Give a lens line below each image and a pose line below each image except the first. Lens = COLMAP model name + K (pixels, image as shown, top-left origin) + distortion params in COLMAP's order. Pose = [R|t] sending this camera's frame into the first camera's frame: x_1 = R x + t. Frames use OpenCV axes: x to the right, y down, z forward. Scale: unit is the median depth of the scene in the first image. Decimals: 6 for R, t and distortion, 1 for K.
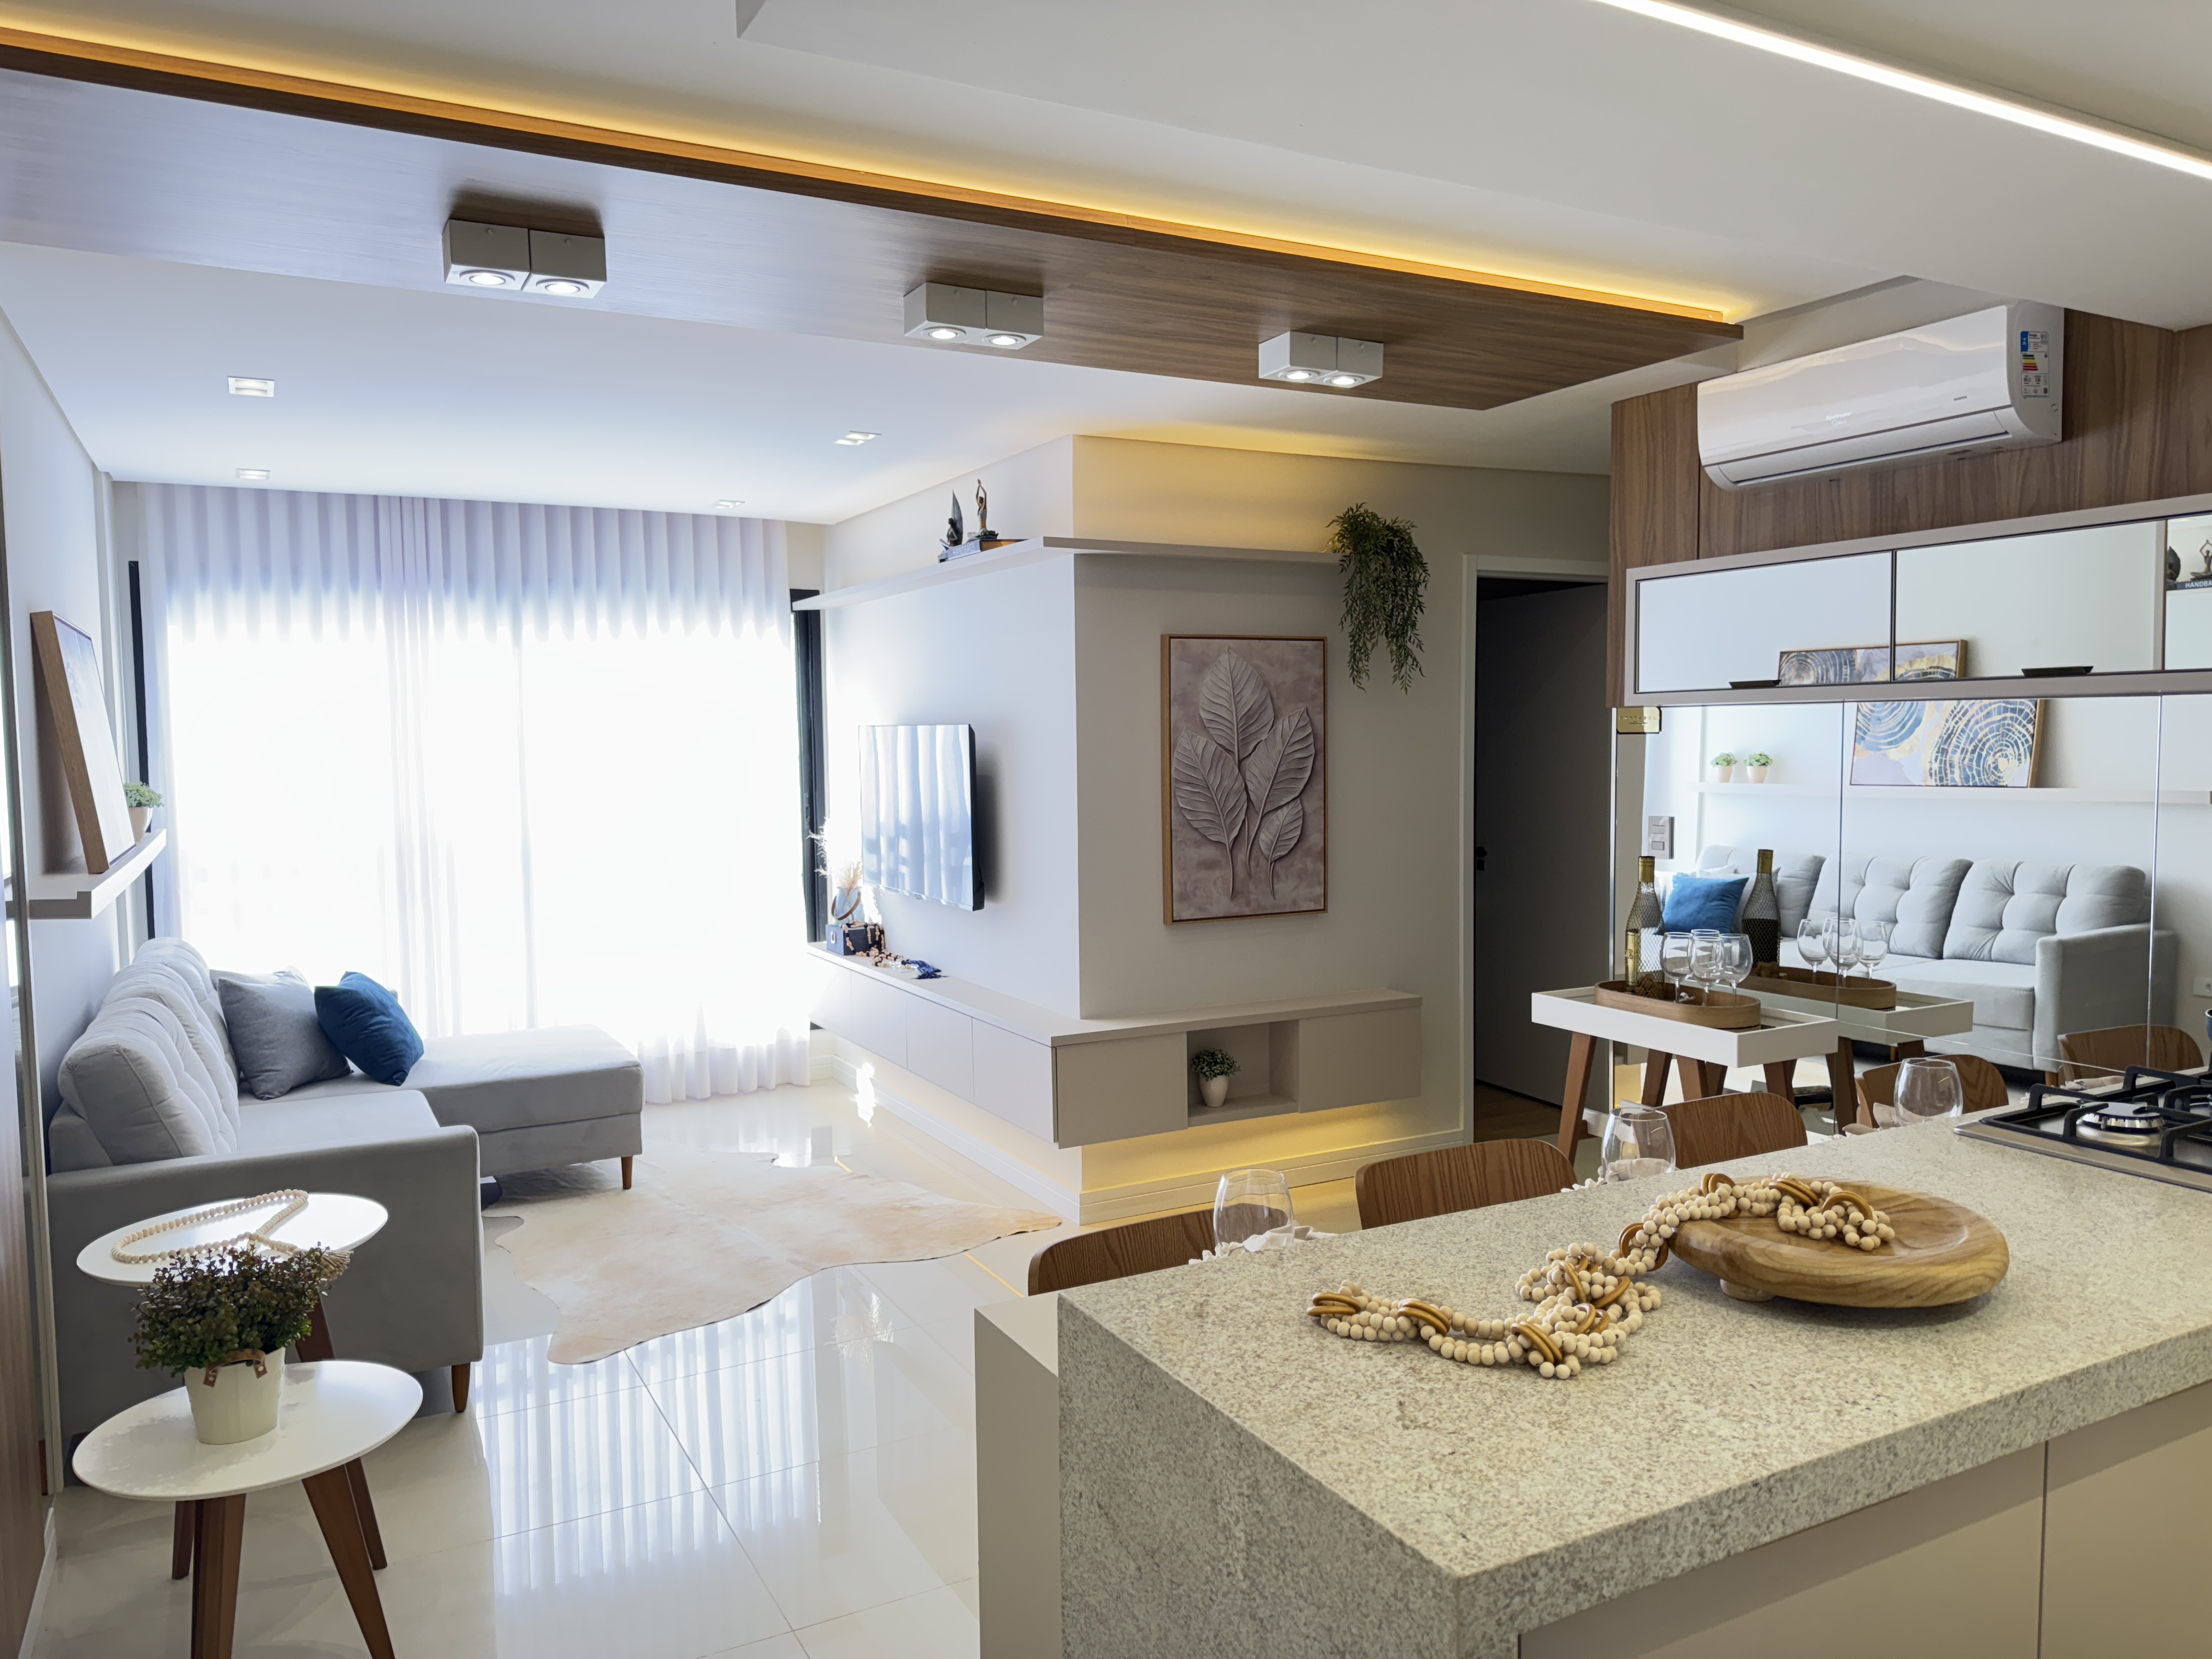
lens RADIAL K [[1563.2, 0, 1111.9], [0, 1563.2, 835.8], [0, 0, 1]] dist [0.060230, -0.088822]
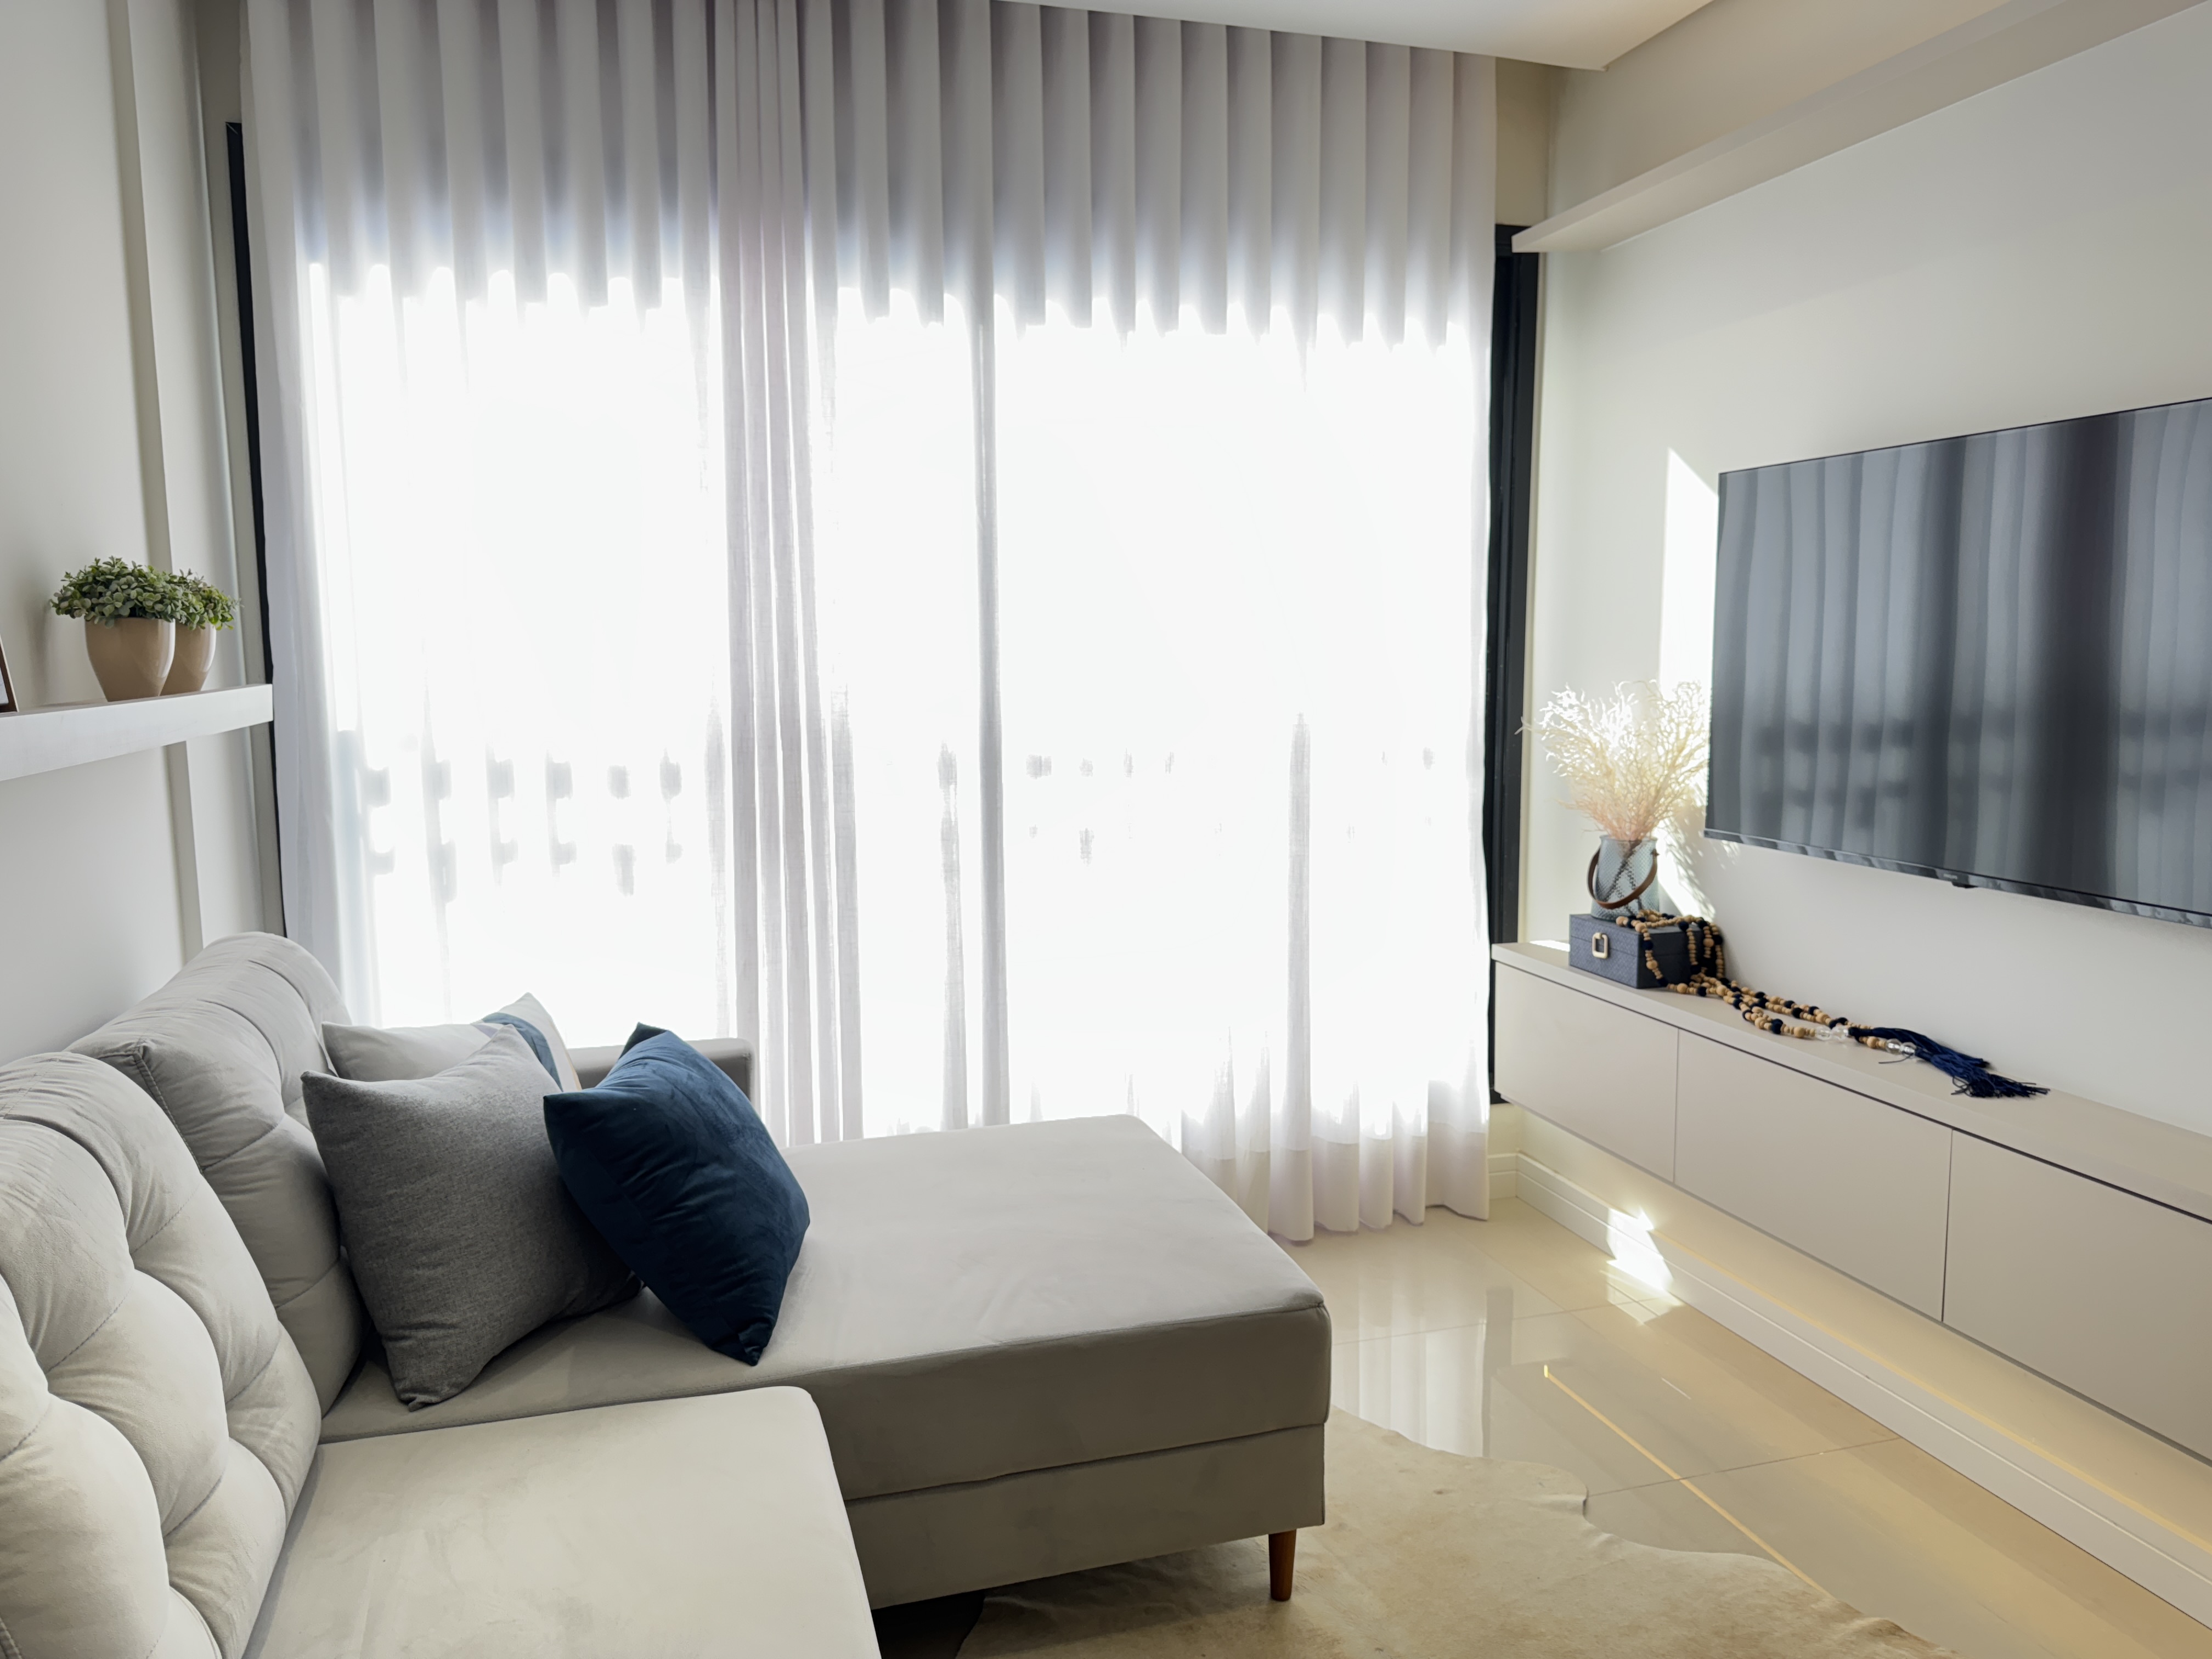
lens RADIAL K [[1563.2, 0, 1111.9], [0, 1563.2, 835.8], [0, 0, 1]] dist [0.060230, -0.088822]
pose [[0.979776, 0.027206, -0.198241, -0.241114], [-0.016135, 0.998230, 0.057249, 0.007288], [0.199448, -0.052892, 0.978480, 0.532544]]
